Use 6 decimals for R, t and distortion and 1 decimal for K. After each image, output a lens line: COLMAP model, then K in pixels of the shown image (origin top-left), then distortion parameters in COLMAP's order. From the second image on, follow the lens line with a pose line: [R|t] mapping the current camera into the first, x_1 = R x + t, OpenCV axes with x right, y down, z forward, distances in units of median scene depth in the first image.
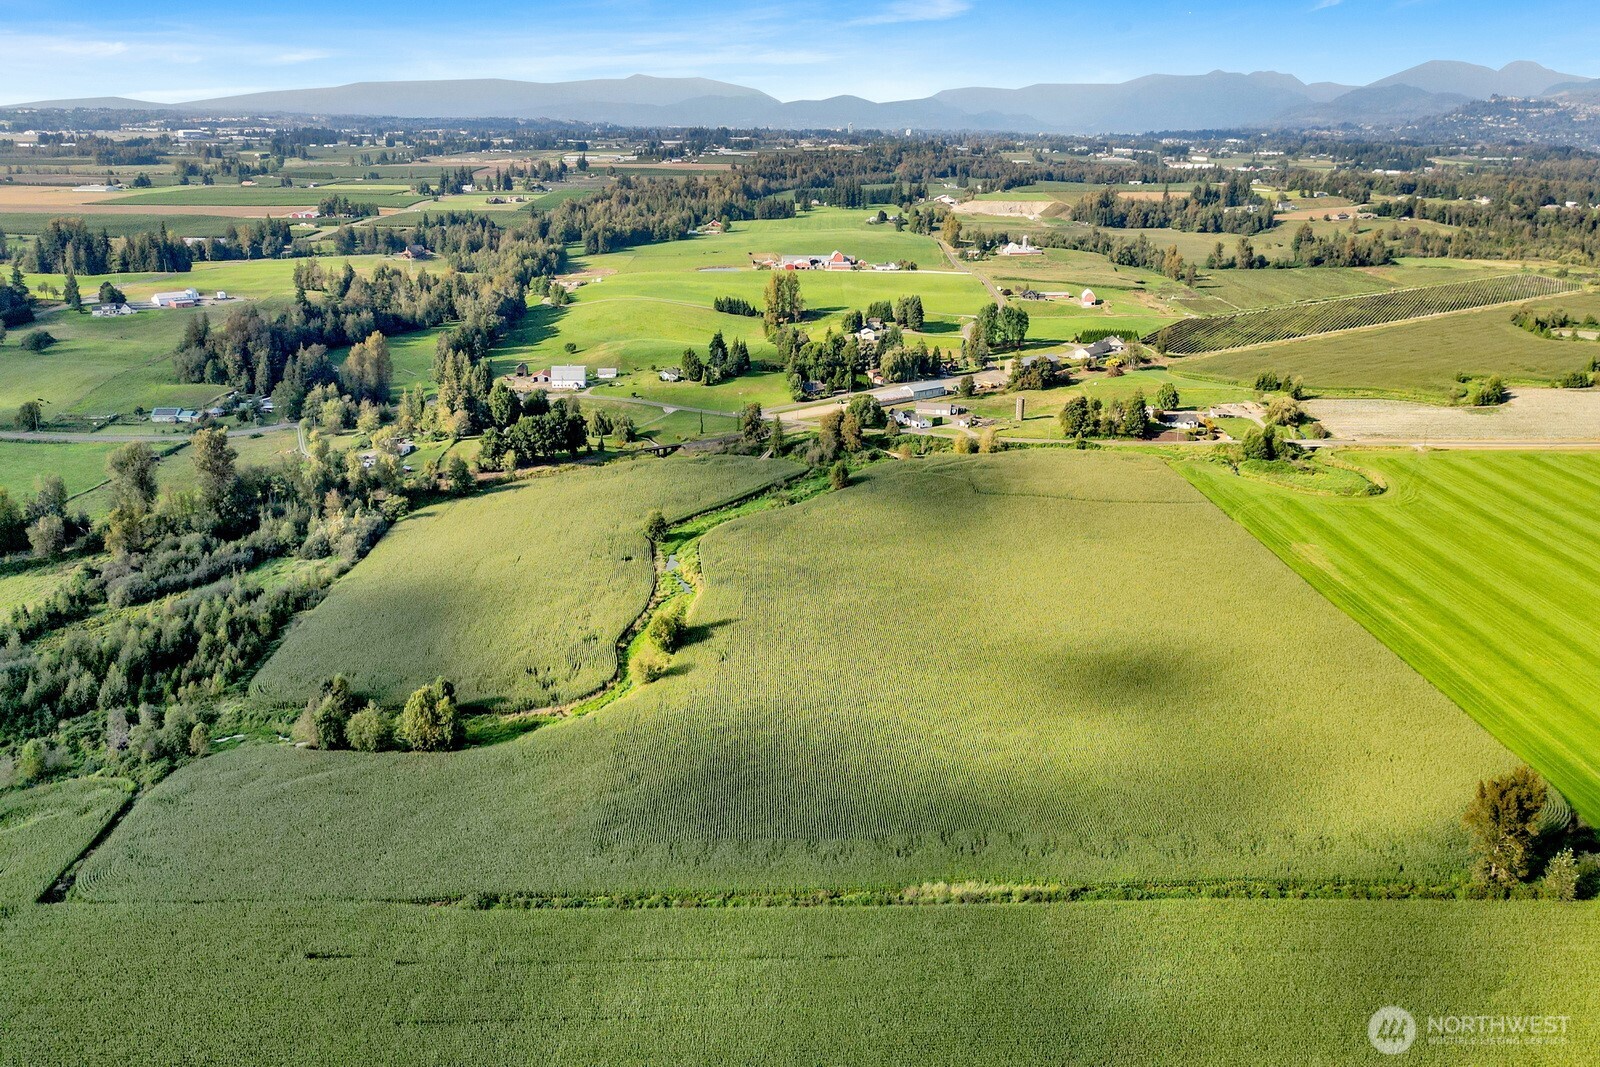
lens RADIAL K [[1123.9, 0, 811.1], [0, 1123.9, 508.1], [0, 0, 1]] dist [0.091555, -0.091087]
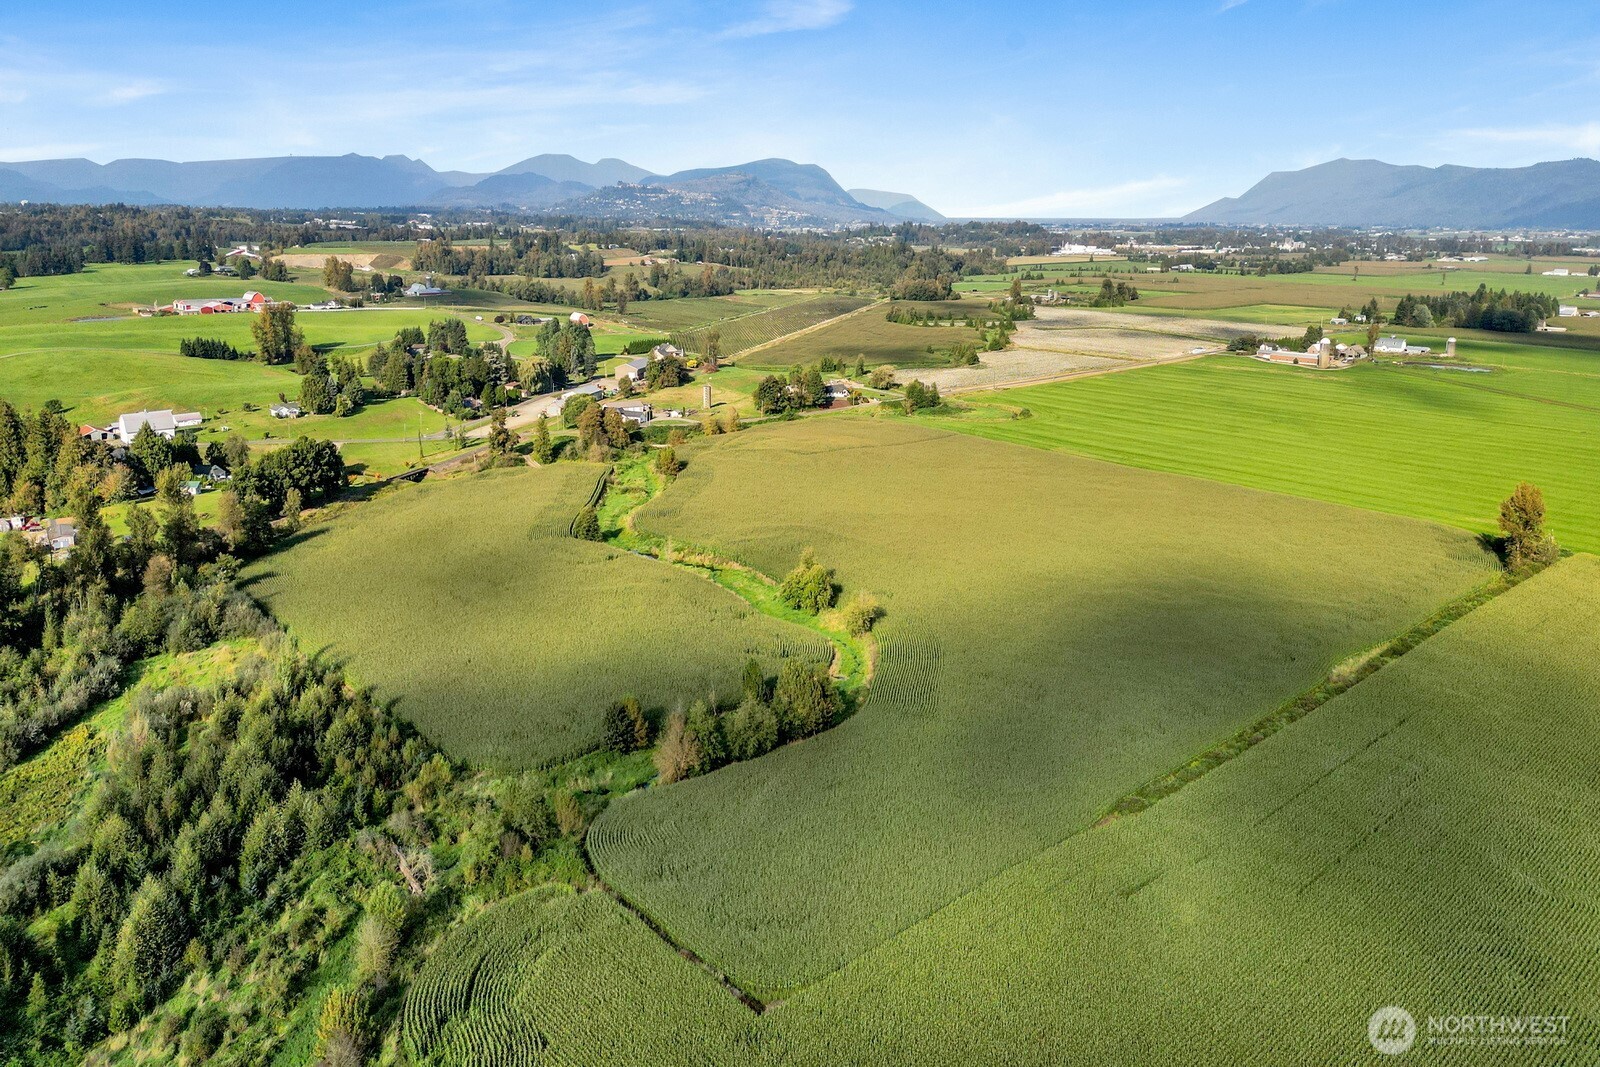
lens RADIAL K [[1114.5, 0, 800.0], [0, 1114.5, 533.5], [0, 0, 1]] dist [0.095413, -0.091735]
pose [[0.761296, -0.178443, 0.623367, -0.362731], [0.208326, 0.977728, 0.025459, 0.022040], [-0.614027, 0.110482, 0.781515, 0.159993]]
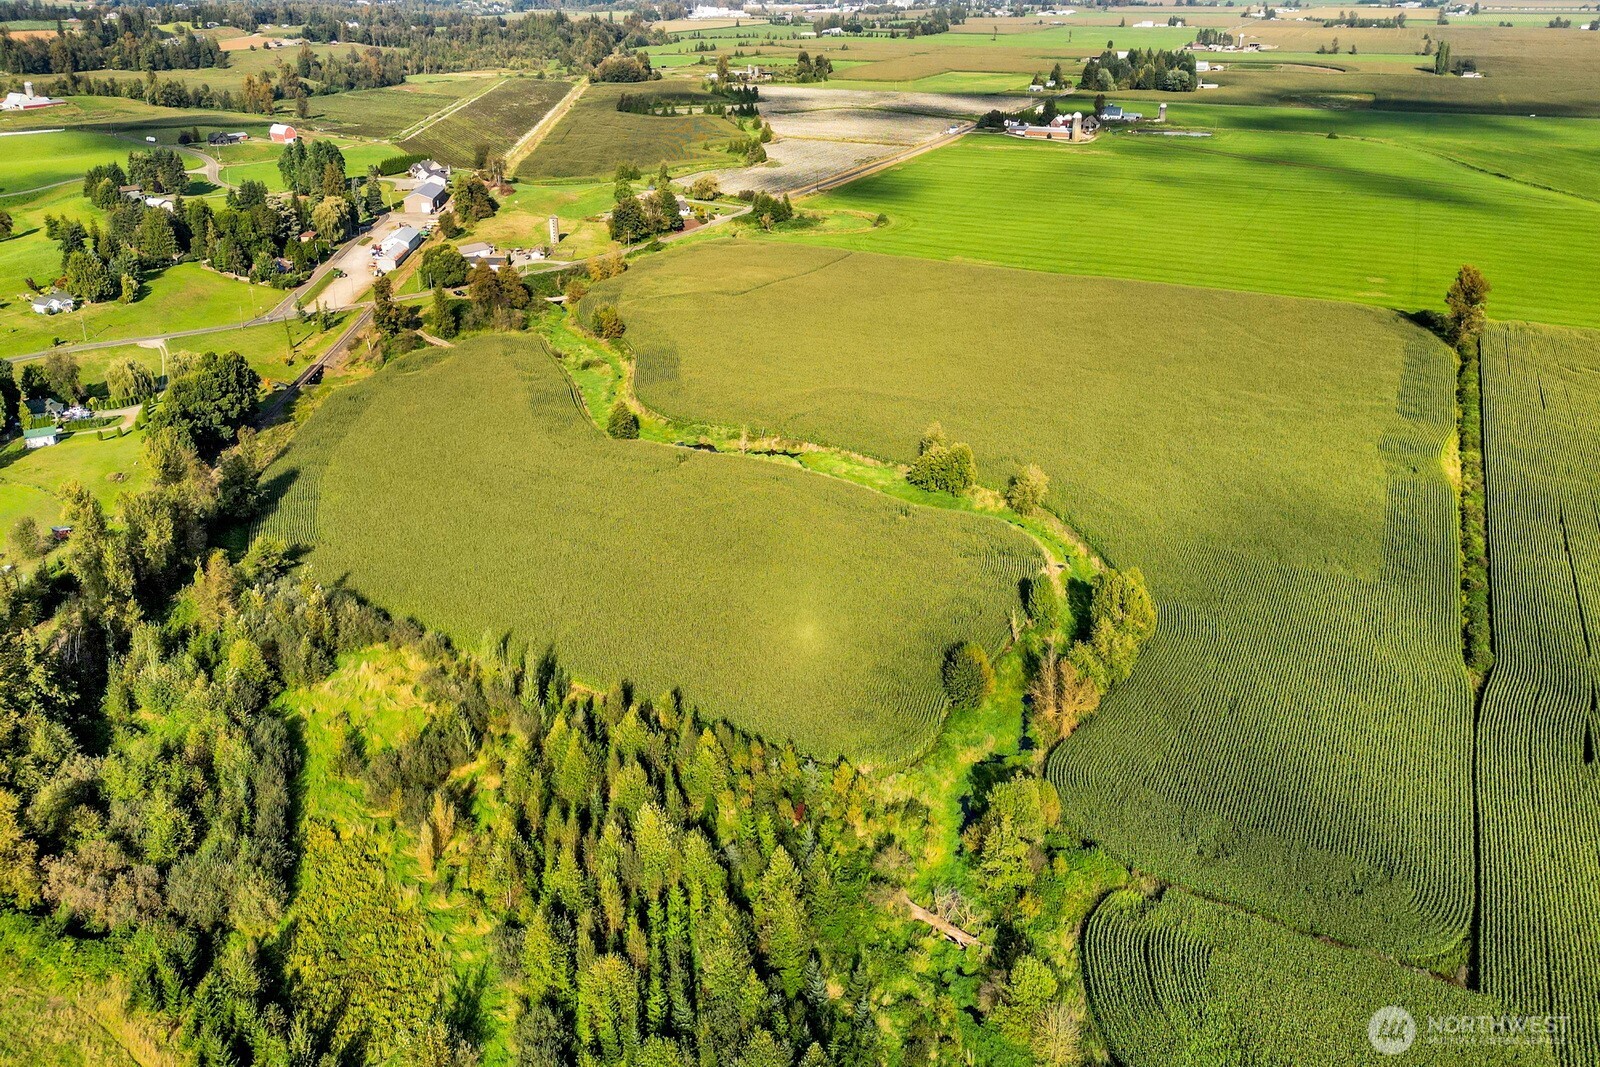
lens RADIAL K [[1100.6, 0, 790.8], [0, 1100.6, 492.9], [0, 0, 1]] dist [0.089743, -0.079153]
pose [[0.495412, -0.382169, 0.780073, -0.443521], [0.295397, 0.918621, 0.262444, -0.065626], [-0.816889, 0.100414, 0.567987, 0.333788]]
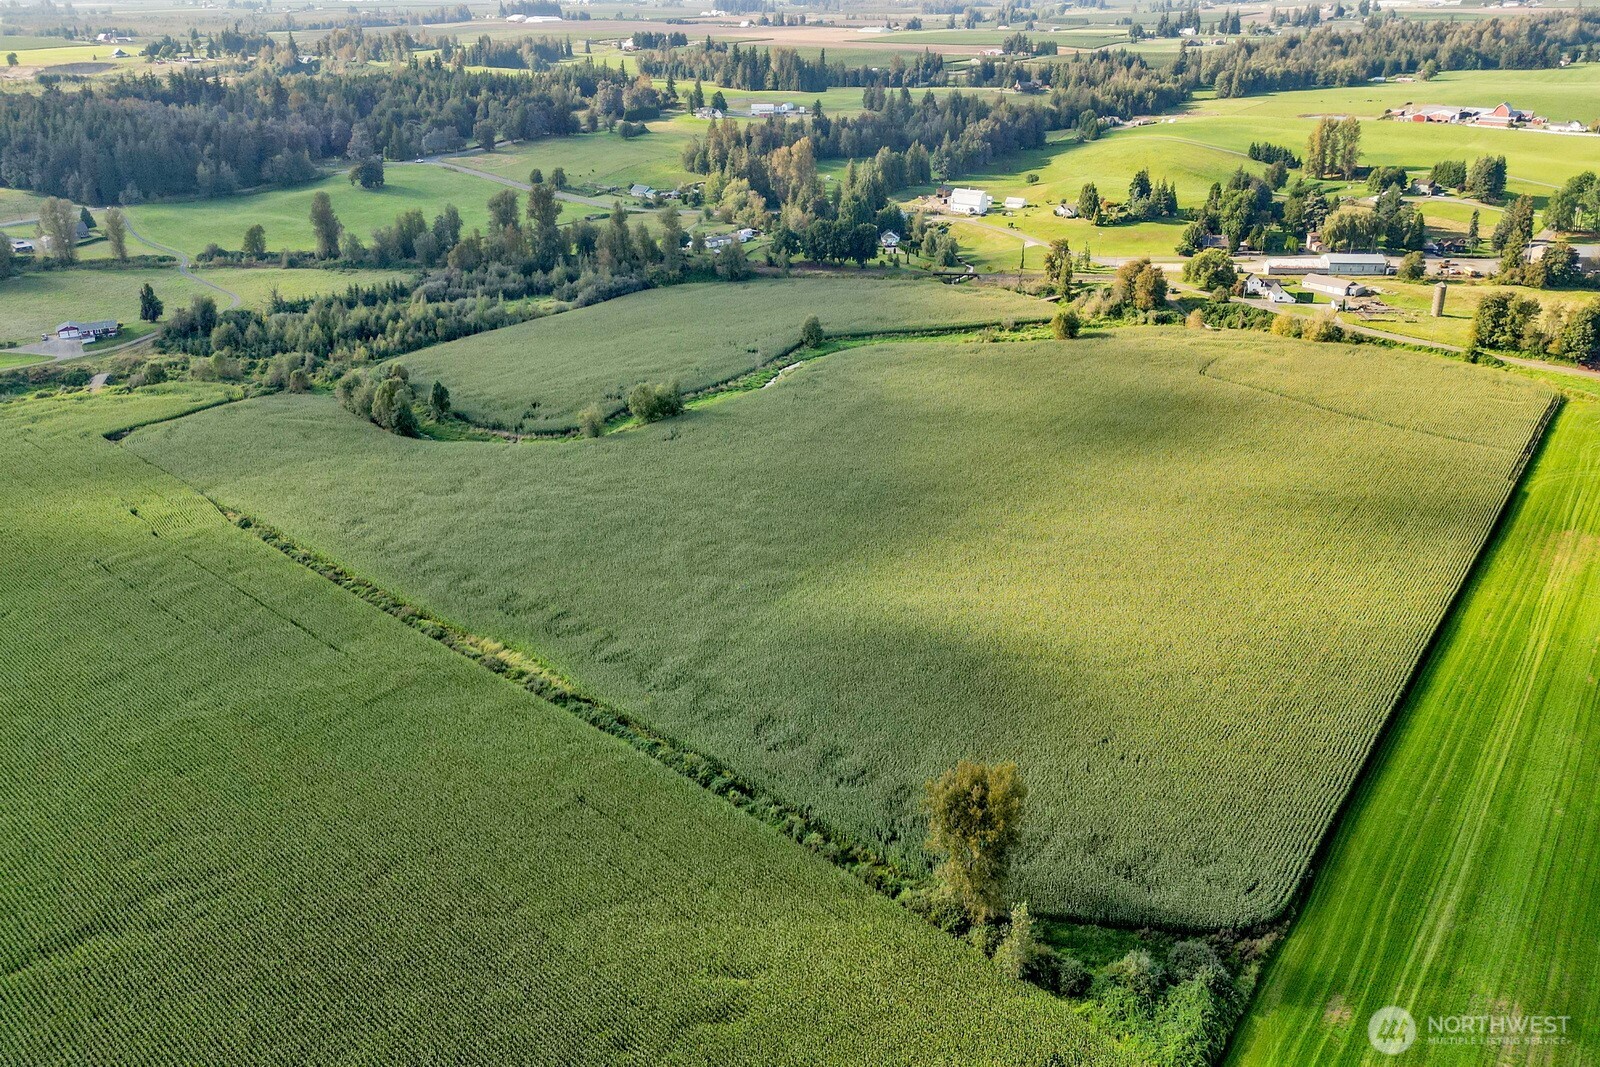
lens RADIAL K [[1139.2, 0, 791.2], [0, 1139.2, 458.5], [0, 0, 1]] dist [0.103602, -0.093703]
pose [[0.752038, 0.246555, -0.611269, 0.322288], [-0.207236, 0.968818, 0.135812, -0.004322], [0.625693, 0.024541, 0.779683, 0.141550]]
